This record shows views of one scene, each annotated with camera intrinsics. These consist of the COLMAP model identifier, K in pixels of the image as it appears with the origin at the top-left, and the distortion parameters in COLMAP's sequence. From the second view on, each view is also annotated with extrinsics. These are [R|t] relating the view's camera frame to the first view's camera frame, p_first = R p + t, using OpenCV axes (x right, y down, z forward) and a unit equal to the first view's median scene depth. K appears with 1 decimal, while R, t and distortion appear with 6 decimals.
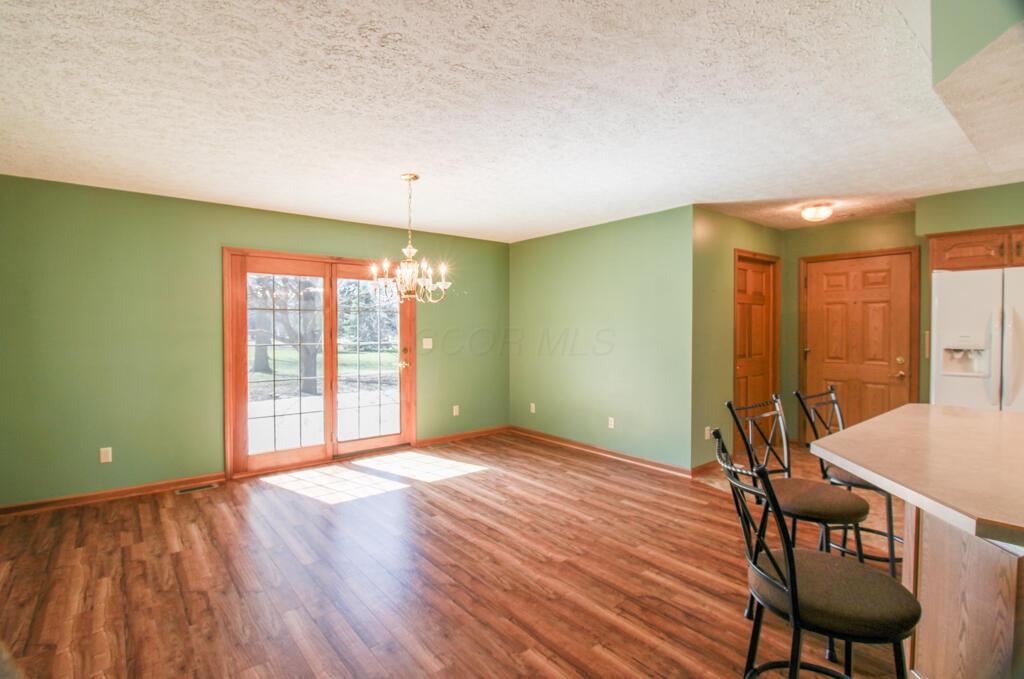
lens RADIAL K [[483.9, 0, 503.4], [0, 483.9, 334.4], [0, 0, 1]] dist [-0.011293, -0.006566]
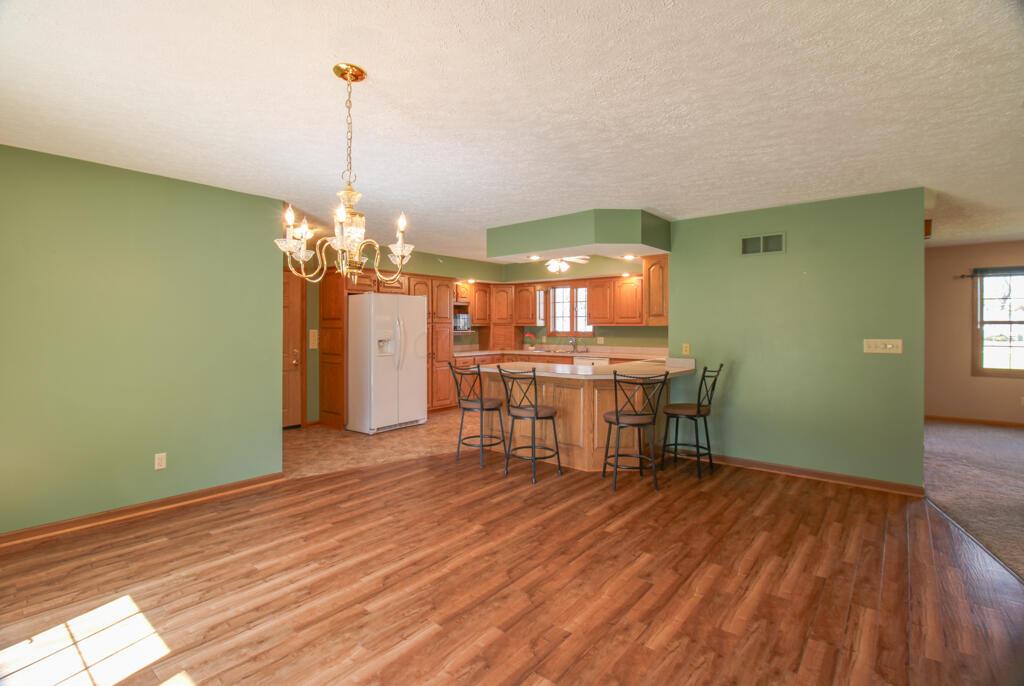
lens RADIAL K [[483.9, 0, 502.6], [0, 483.9, 337.0], [0, 0, 1]] dist [-0.011293, -0.006566]
pose [[-0.195484, -0.018711, 0.980528, -0.818077], [0.013834, 0.999666, 0.021834, -0.011384], [-0.980609, 0.017833, -0.195160, 0.936134]]
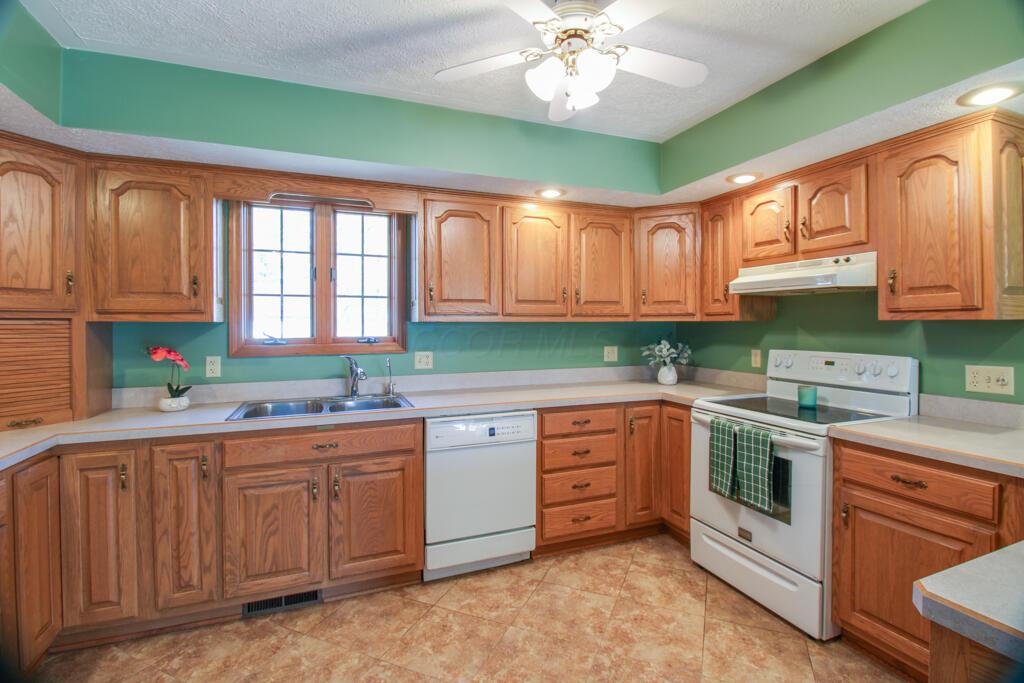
lens RADIAL K [[483.9, 0, 525.9], [0, 483.9, 325.6], [0, 0, 1]] dist [-0.011293, -0.006566]
pose [[-0.959449, 0.003542, 0.281861, 0.937903], [0.008491, 0.999830, 0.016339, -0.013219], [-0.281755, 0.018070, -0.959316, 0.813864]]
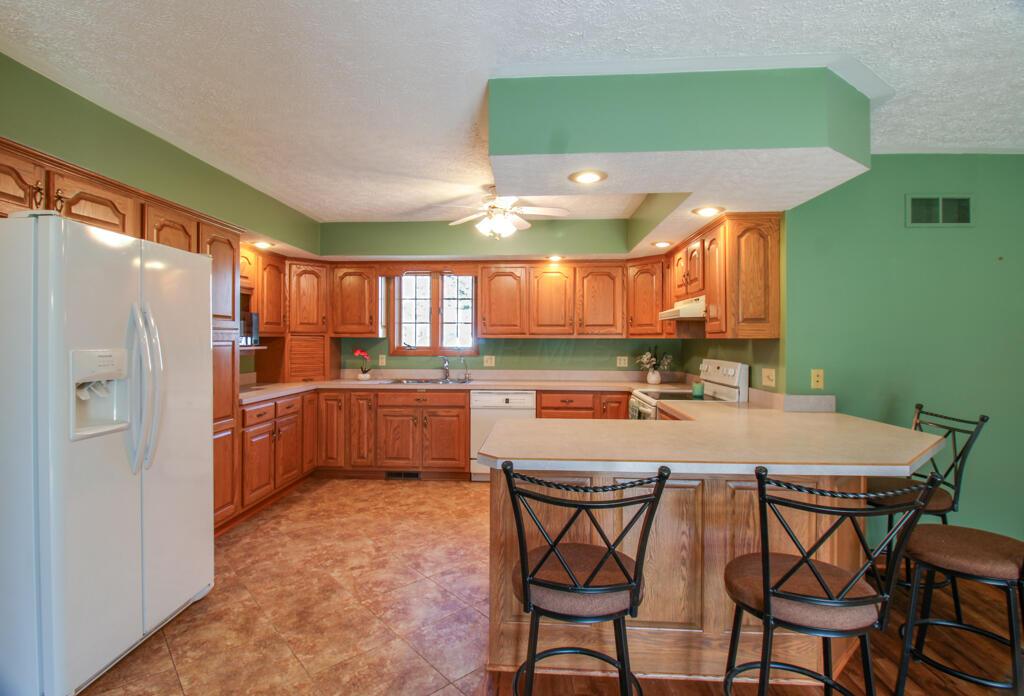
lens RADIAL K [[508.2, 0, 512.6], [0, 508.2, 342.3], [0, 0, 1]] dist [-0.003107, -0.000320]
pose [[-0.743244, -0.004433, 0.669006, 0.279668], [0.006124, 0.999891, 0.013430, -0.014577], [-0.668993, 0.014078, -0.743136, 1.121238]]
